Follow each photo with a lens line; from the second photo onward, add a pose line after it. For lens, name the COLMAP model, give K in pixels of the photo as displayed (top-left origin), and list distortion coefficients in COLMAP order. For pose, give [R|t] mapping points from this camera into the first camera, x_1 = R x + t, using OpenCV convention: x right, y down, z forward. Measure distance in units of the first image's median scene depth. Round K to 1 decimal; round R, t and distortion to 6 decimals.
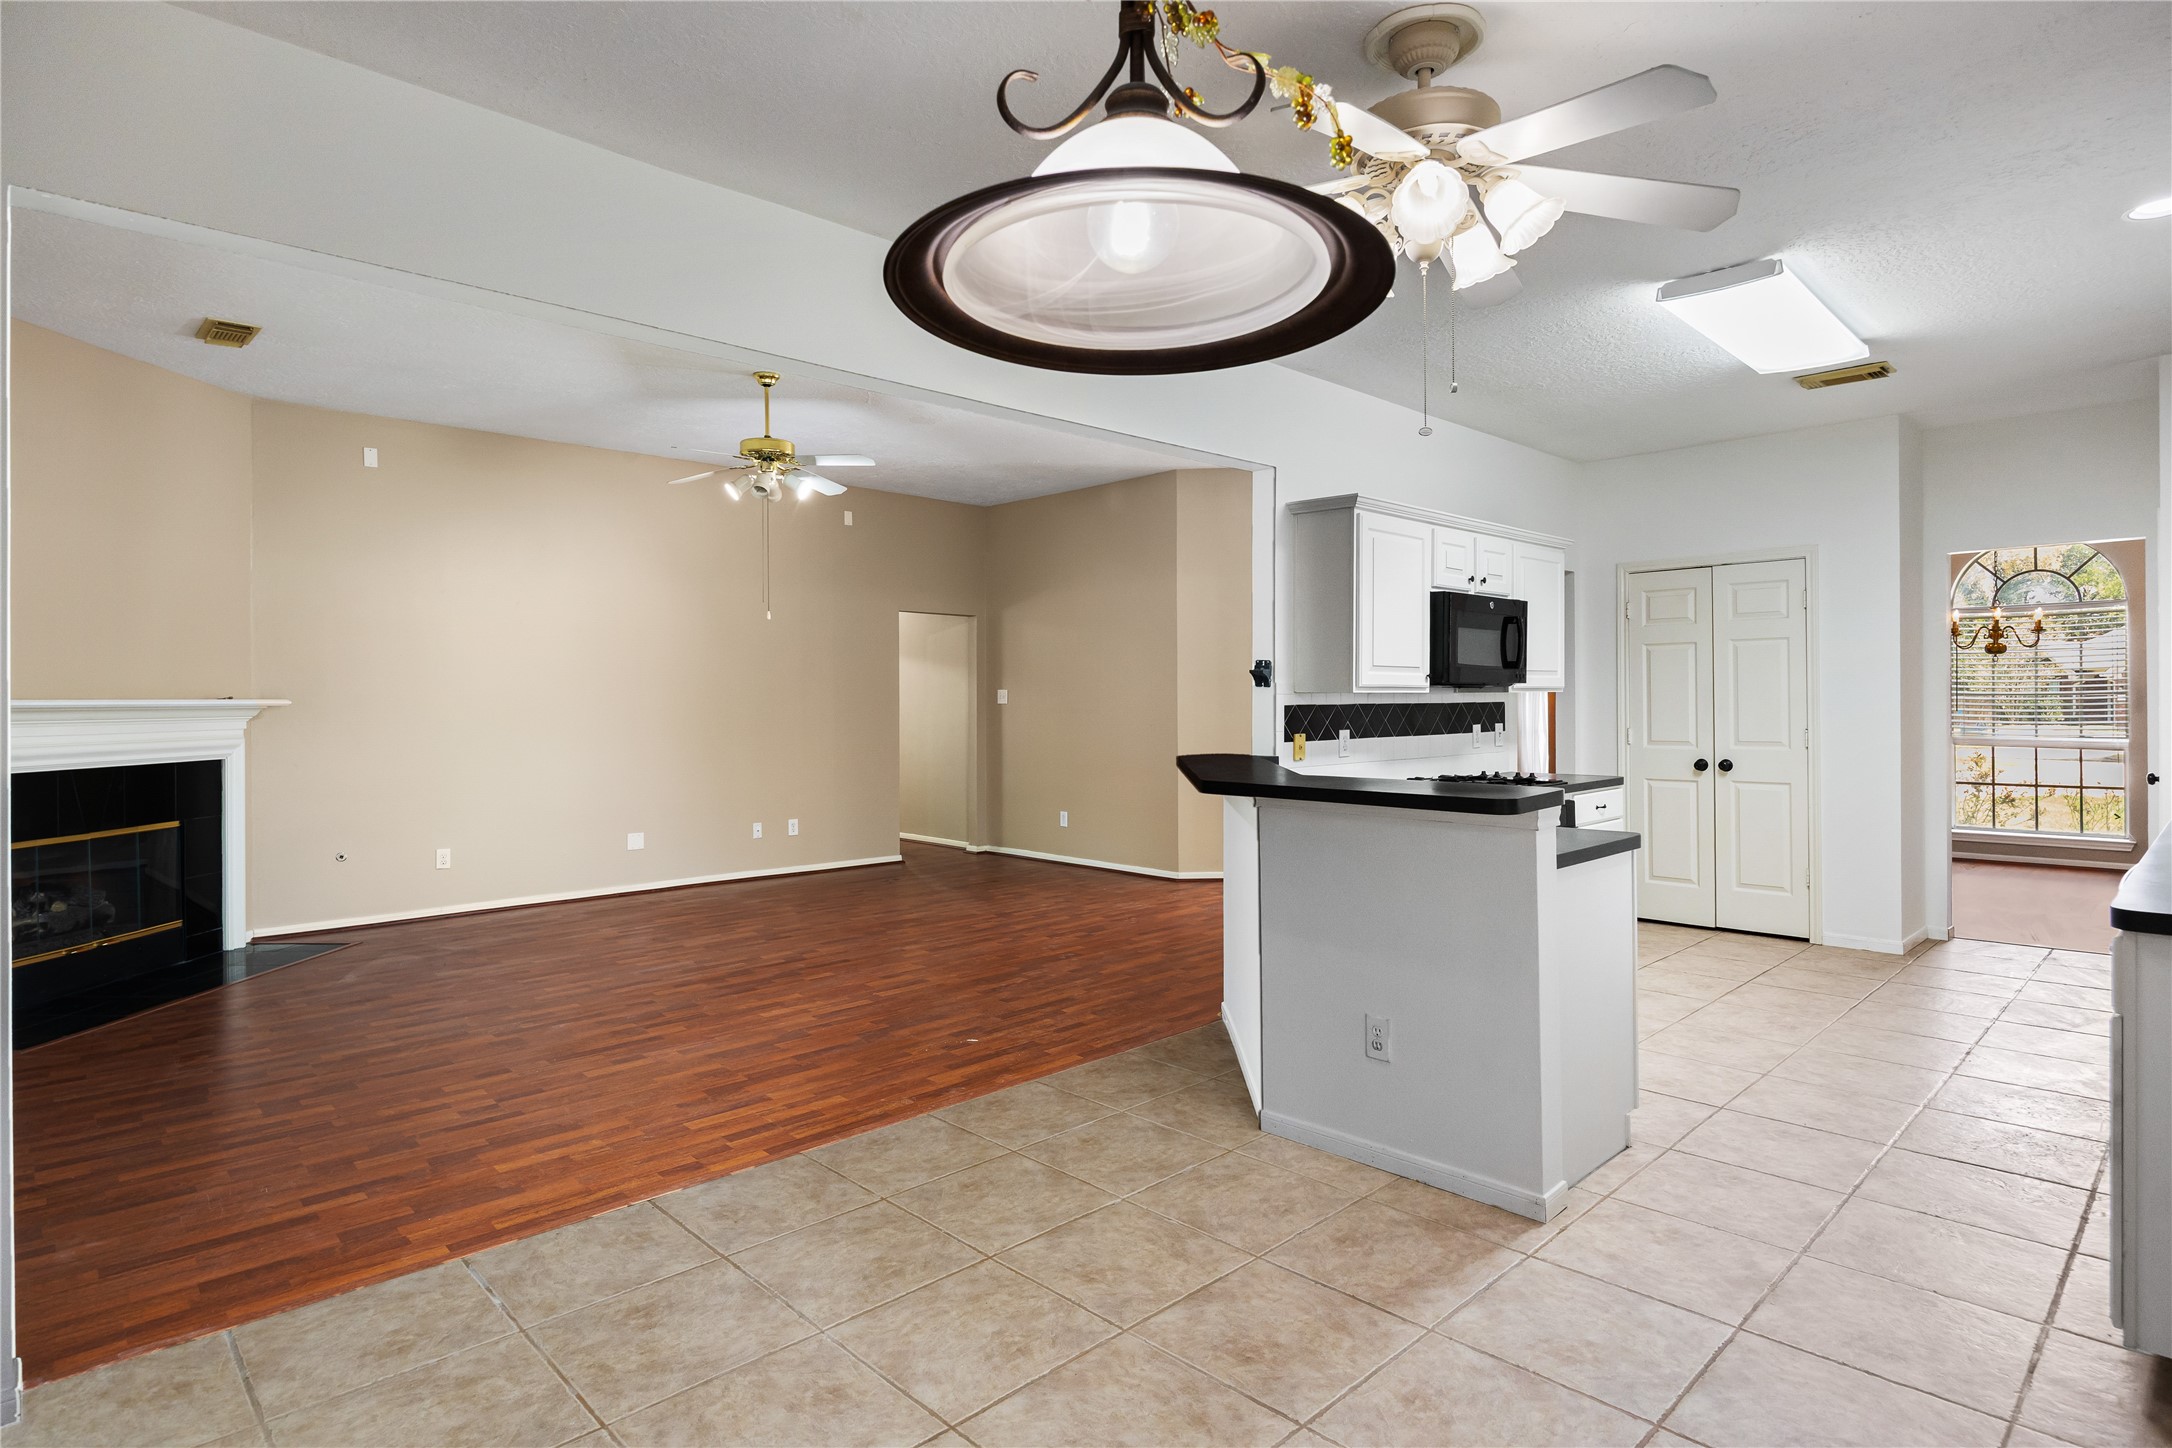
lens RADIAL K [[1131.4, 0, 1097.7], [0, 1131.4, 699.5], [0, 0, 1]] dist [-0.013563, 0.000364]
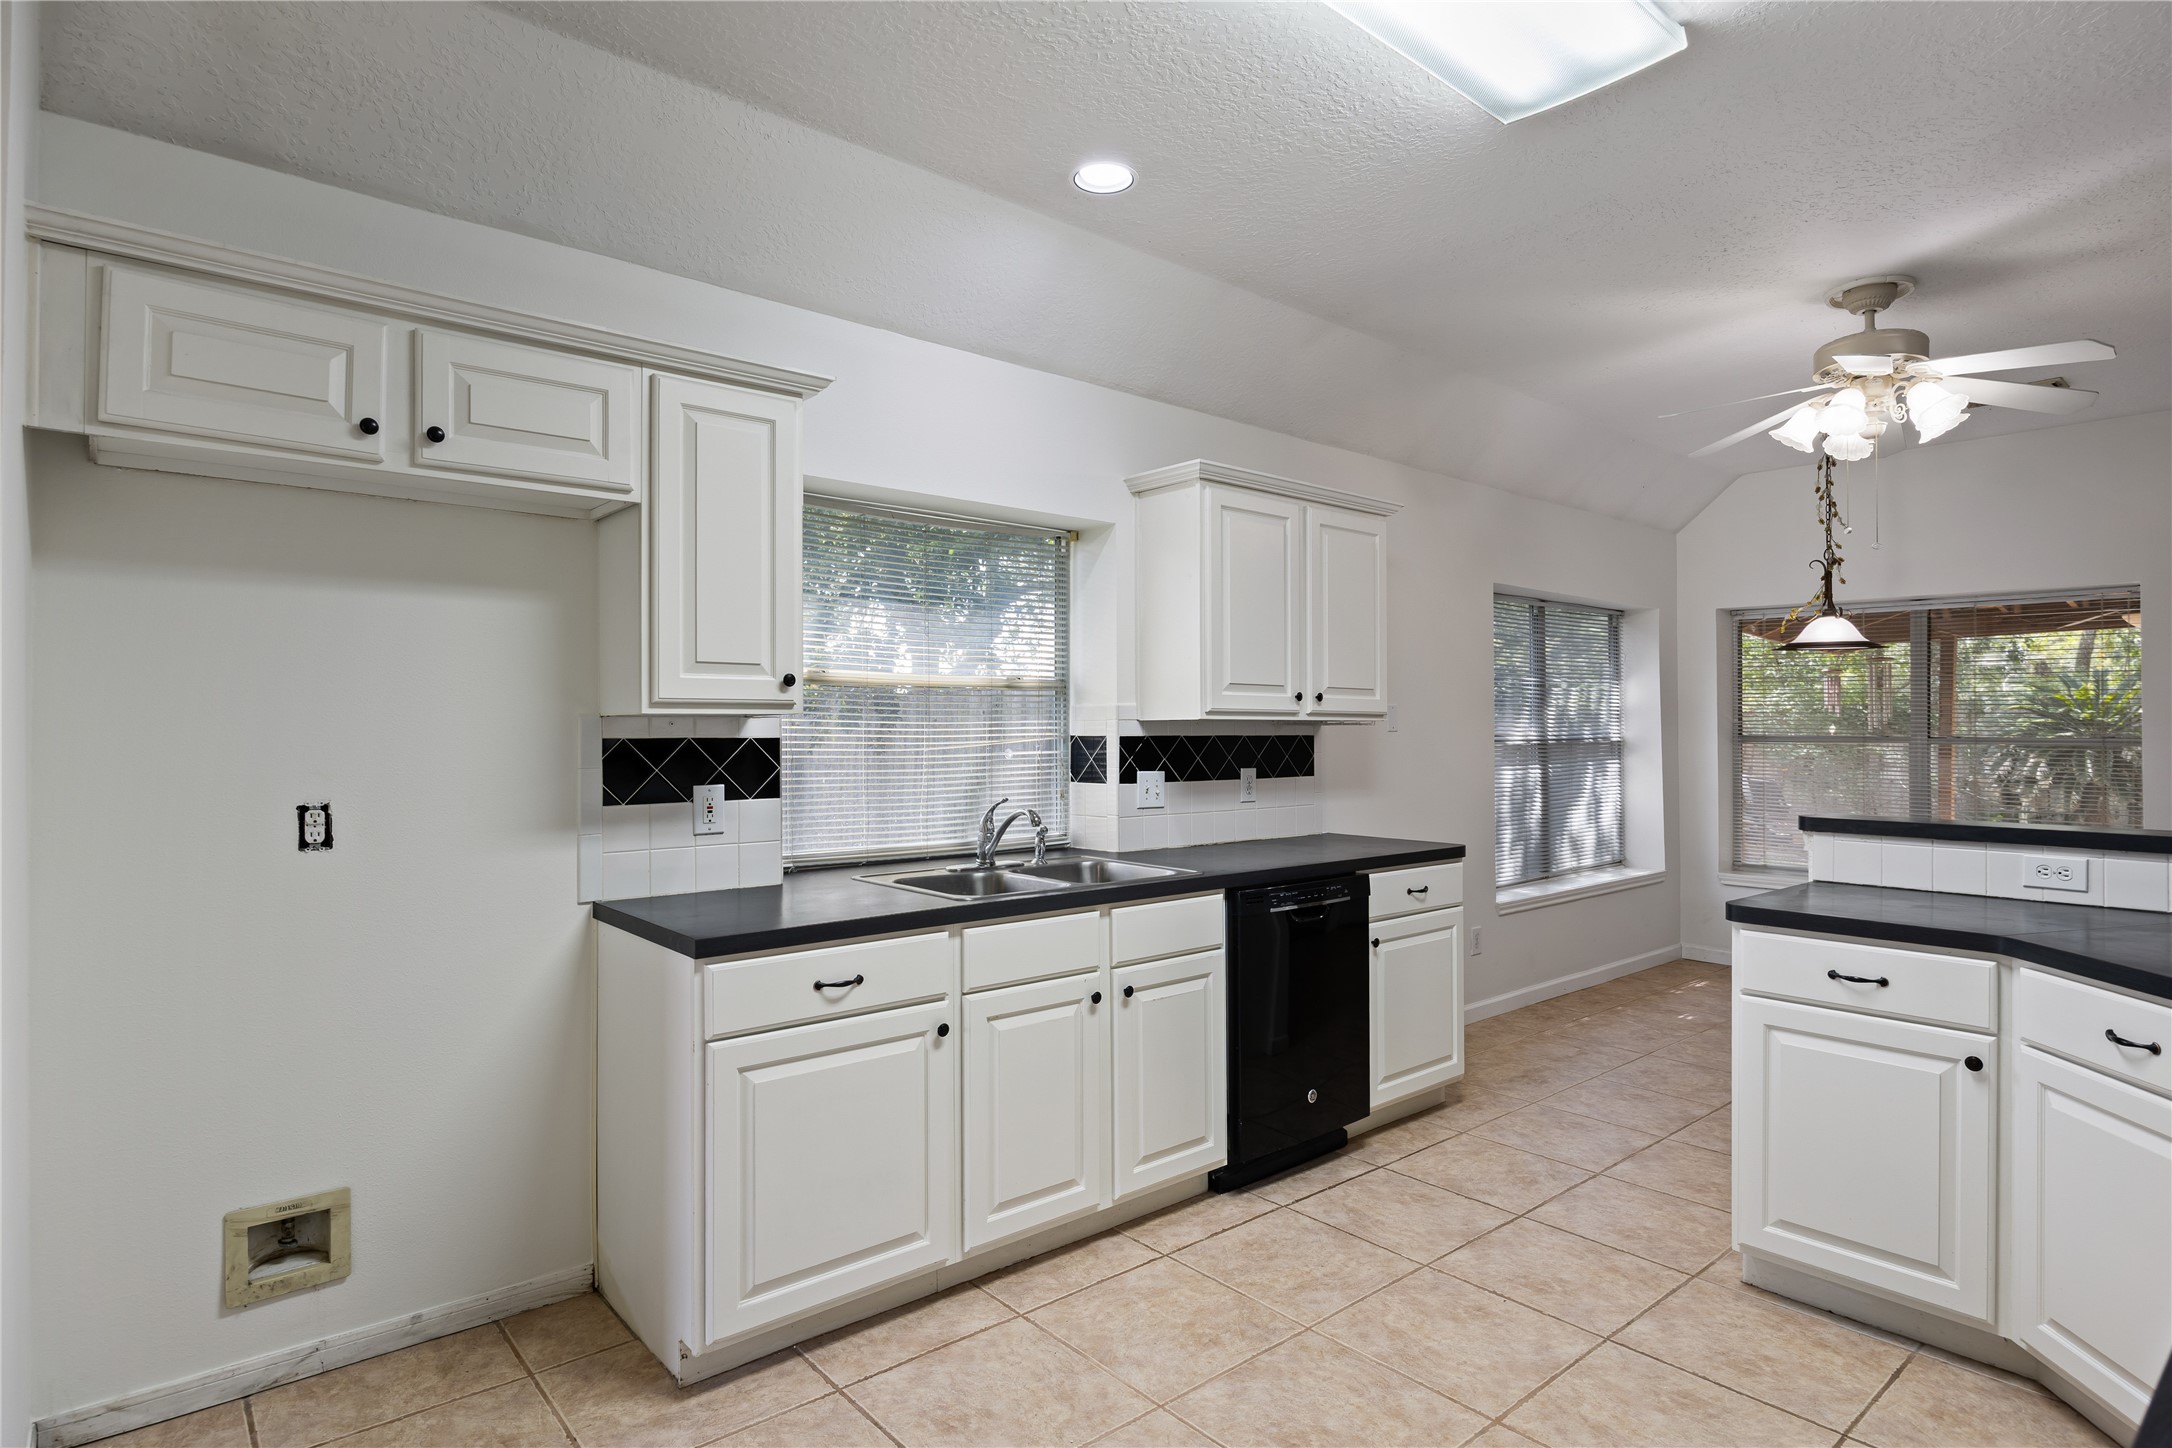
lens RADIAL K [[1131.4, 0, 1085.0], [0, 1131.4, 731.2], [0, 0, 1]] dist [-0.013563, 0.000364]
pose [[-0.997187, 0.007837, 0.074547, 0.584618], [0.007729, 0.999969, -0.001735, -0.003822], [-0.074559, -0.001154, -0.997216, 1.217513]]
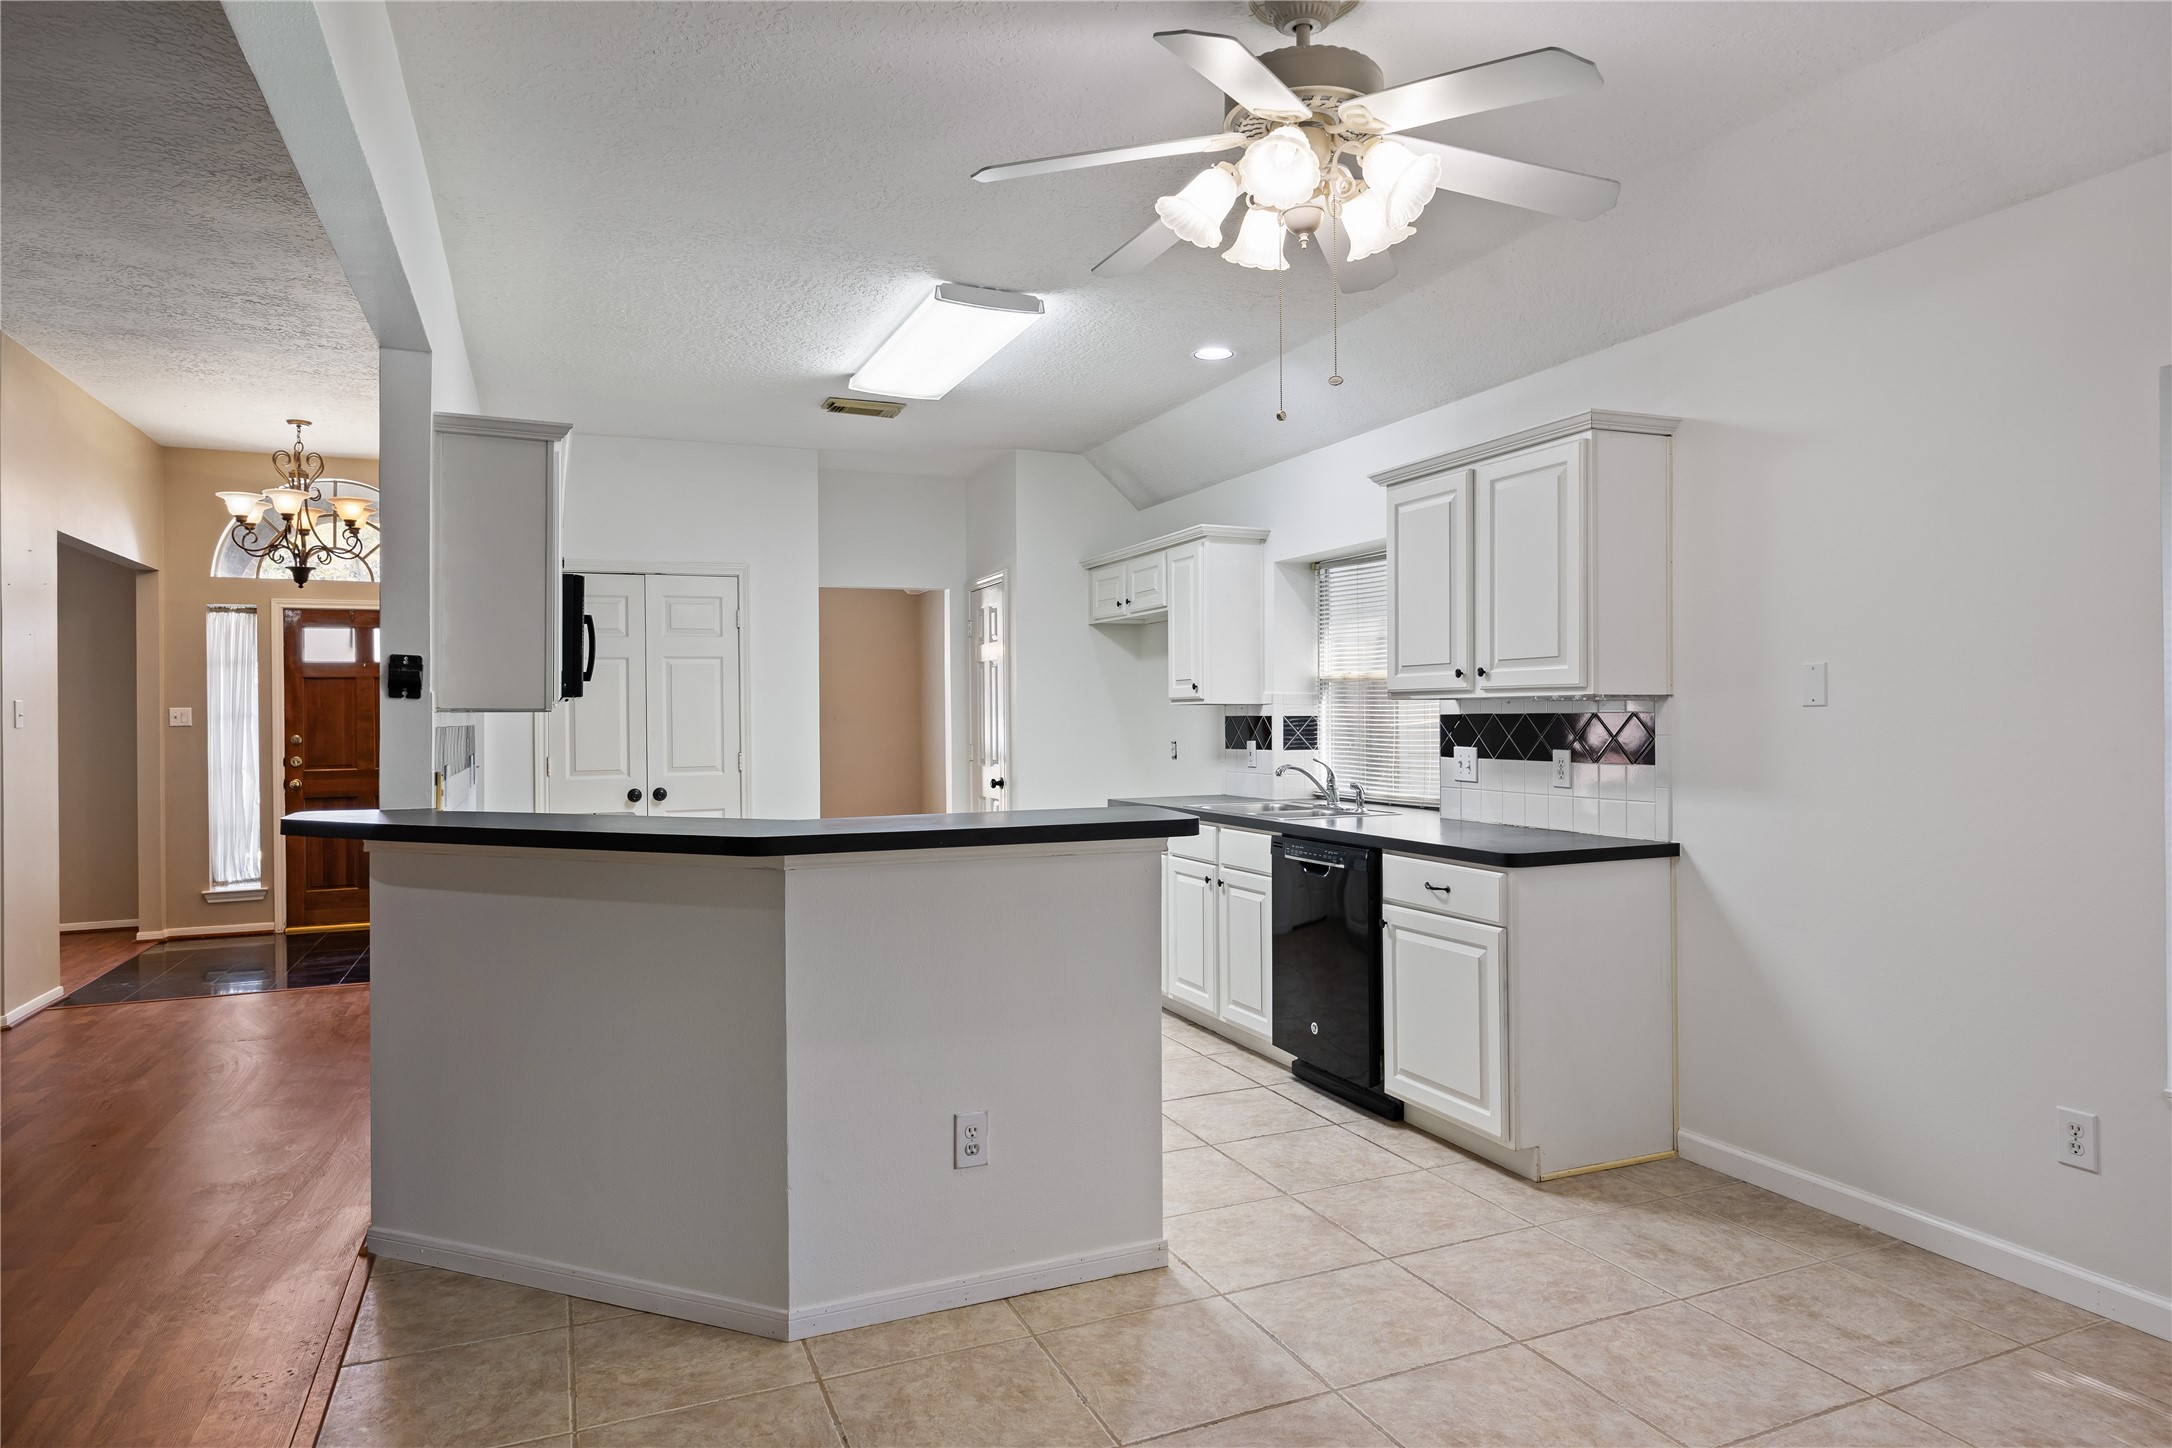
lens RADIAL K [[1273.9, 0, 1101.7], [0, 1273.9, 718.1], [0, 0, 1]] dist [-0.011708, -0.000348]
pose [[0.353870, 0.004062, 0.935286, -0.349913], [0.003955, 0.999975, -0.005839, 0.005748], [-0.935286, 0.005765, 0.353845, 0.375848]]
